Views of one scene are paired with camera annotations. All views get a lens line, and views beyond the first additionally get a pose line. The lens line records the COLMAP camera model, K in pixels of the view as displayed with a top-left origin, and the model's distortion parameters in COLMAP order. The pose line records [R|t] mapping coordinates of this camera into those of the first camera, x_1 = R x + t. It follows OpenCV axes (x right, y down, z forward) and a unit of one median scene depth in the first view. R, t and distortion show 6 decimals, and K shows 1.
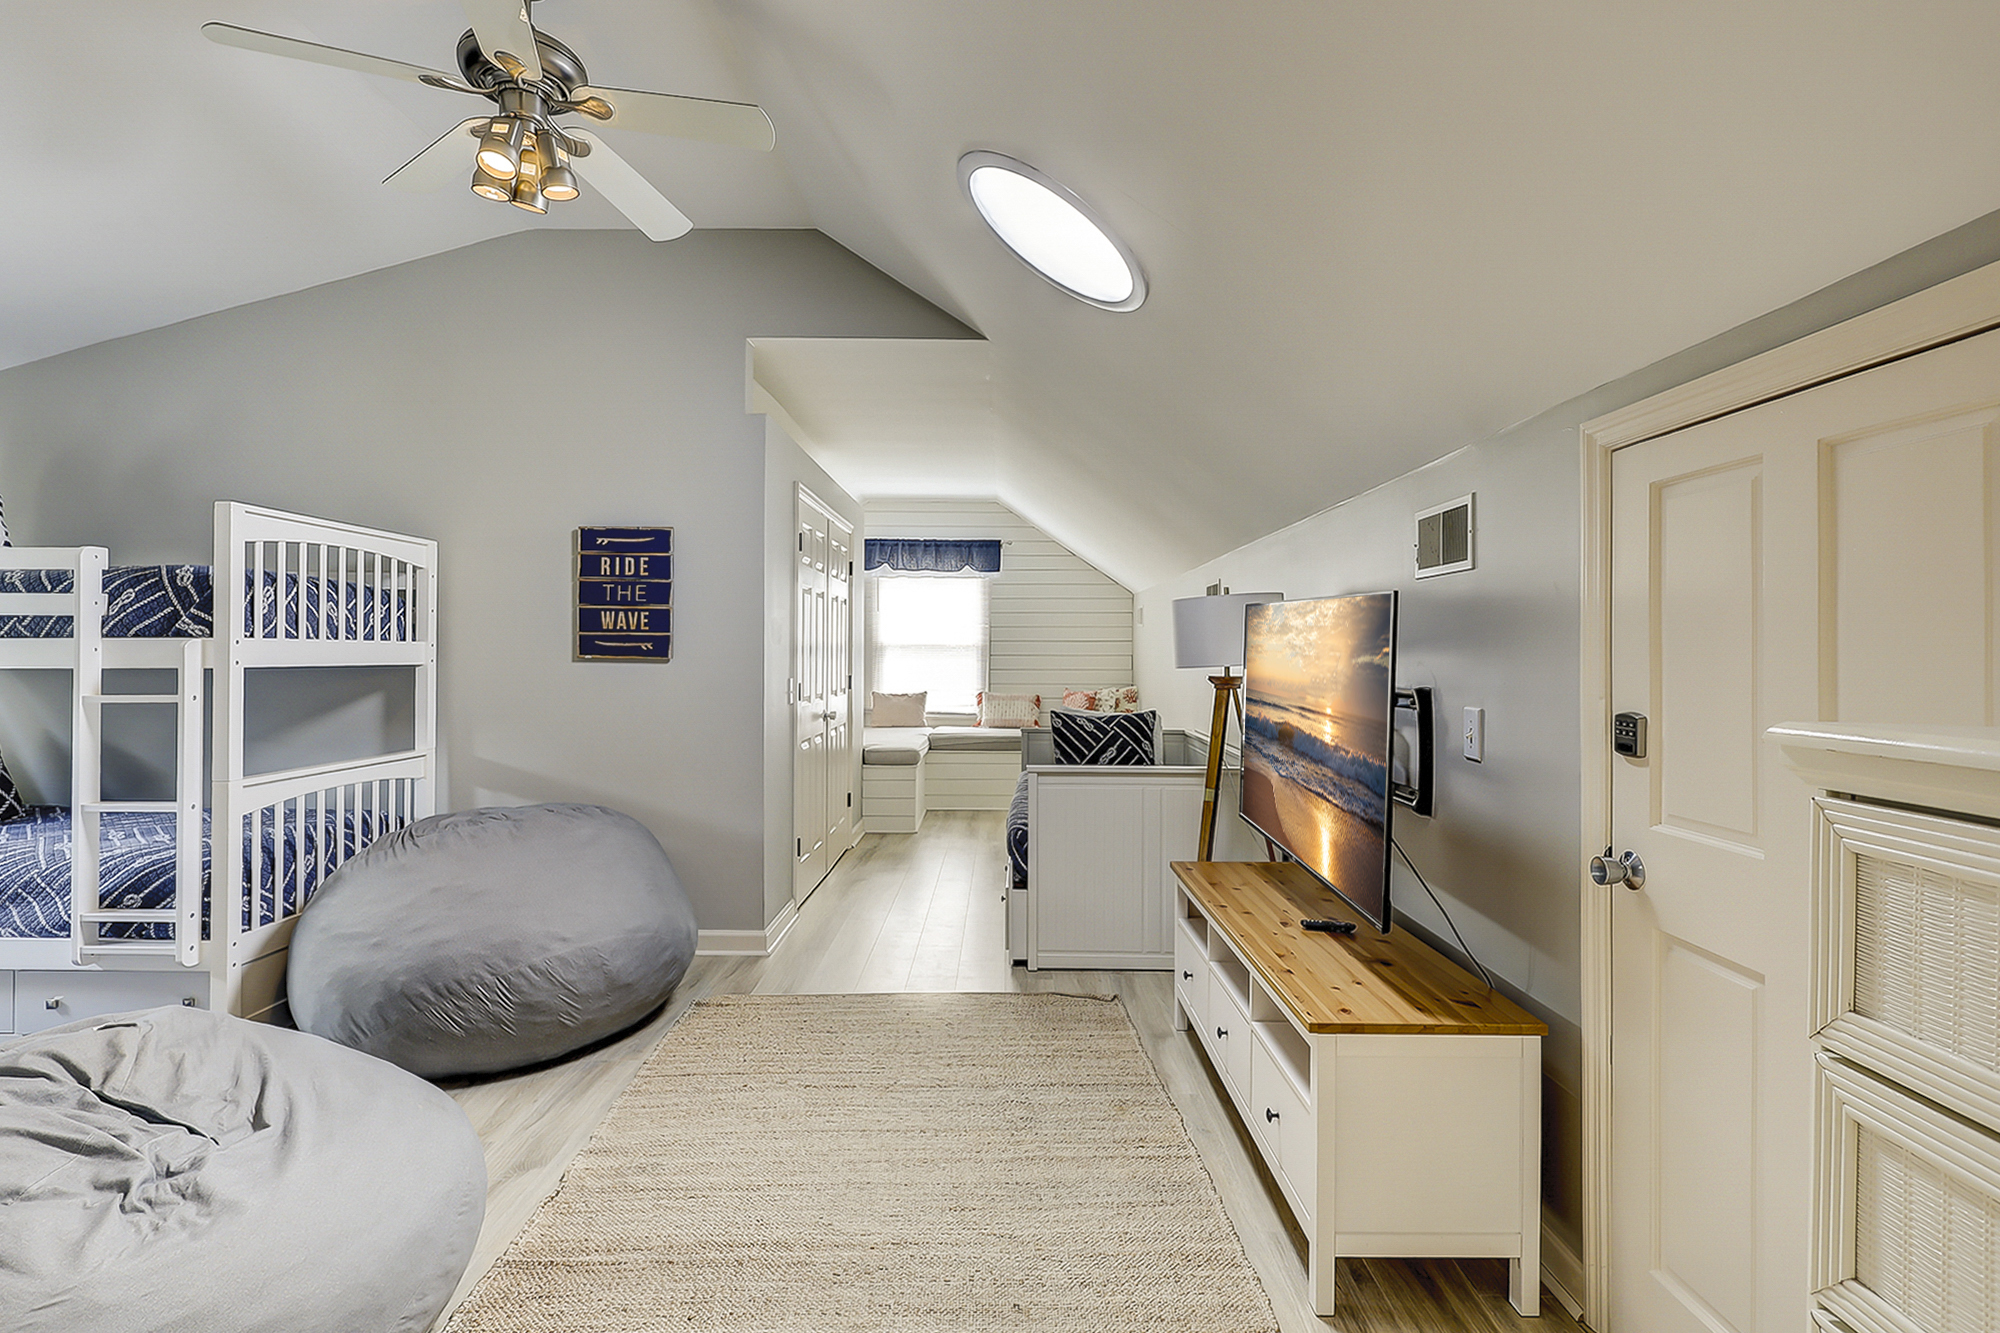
lens RADIAL K [[978.7, 0, 1000.0], [0, 978.7, 666.5], [0, 0, 1]] dist [-0.002743, -0.000423]
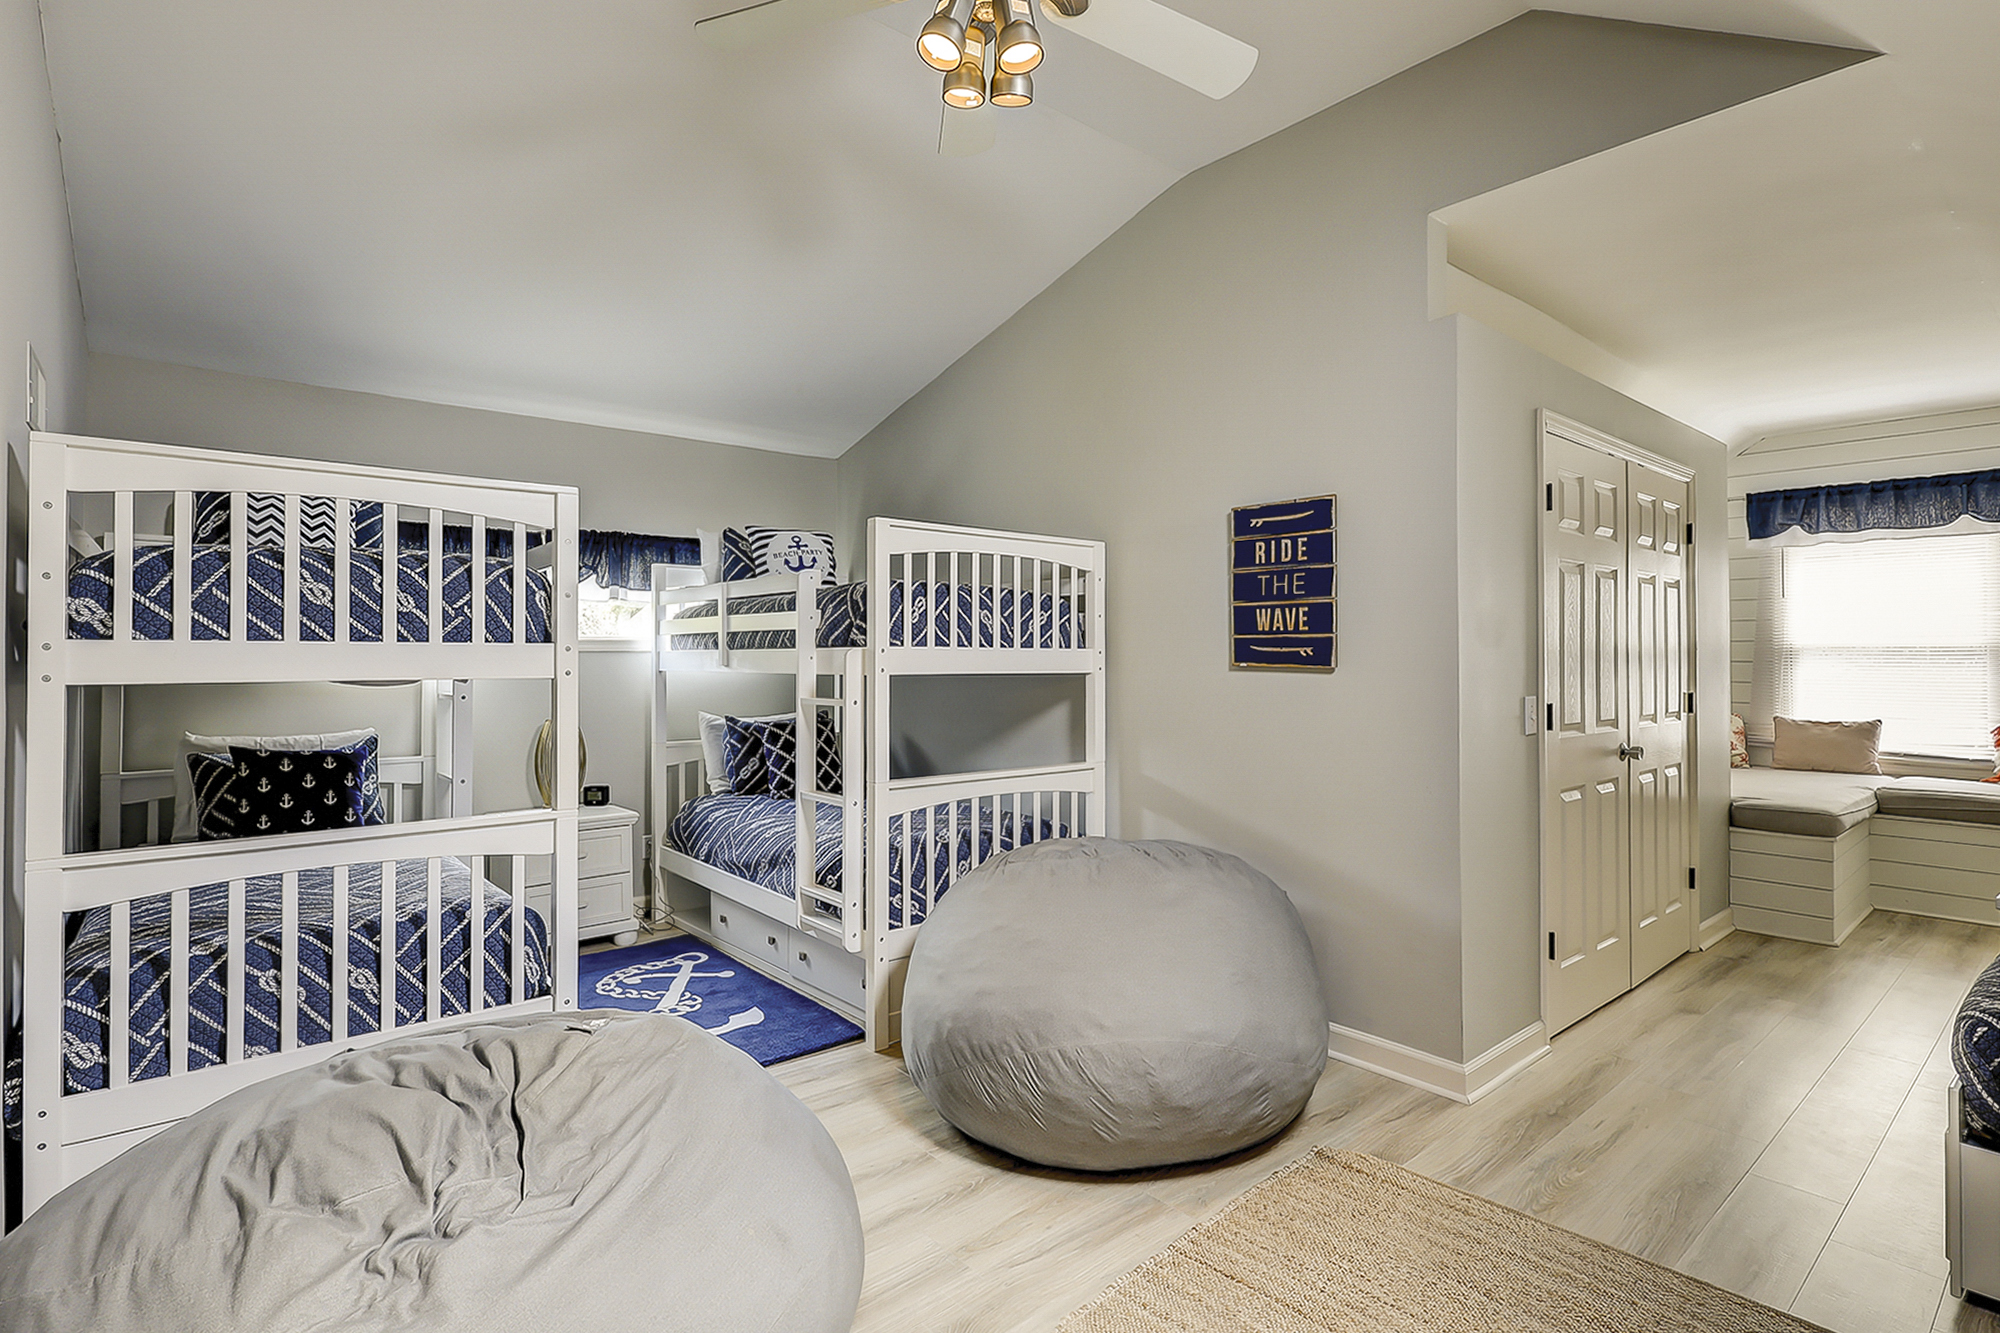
lens RADIAL K [[966.3, 0, 1006.2], [0, 966.3, 655.1], [0, 0, 1]] dist [-0.004300, 0.000268]
pose [[0.647837, -0.007582, -0.761741, 0.073570], [-0.007940, 0.999829, -0.016704, -0.003207], [0.761737, 0.016870, 0.647666, 0.341358]]
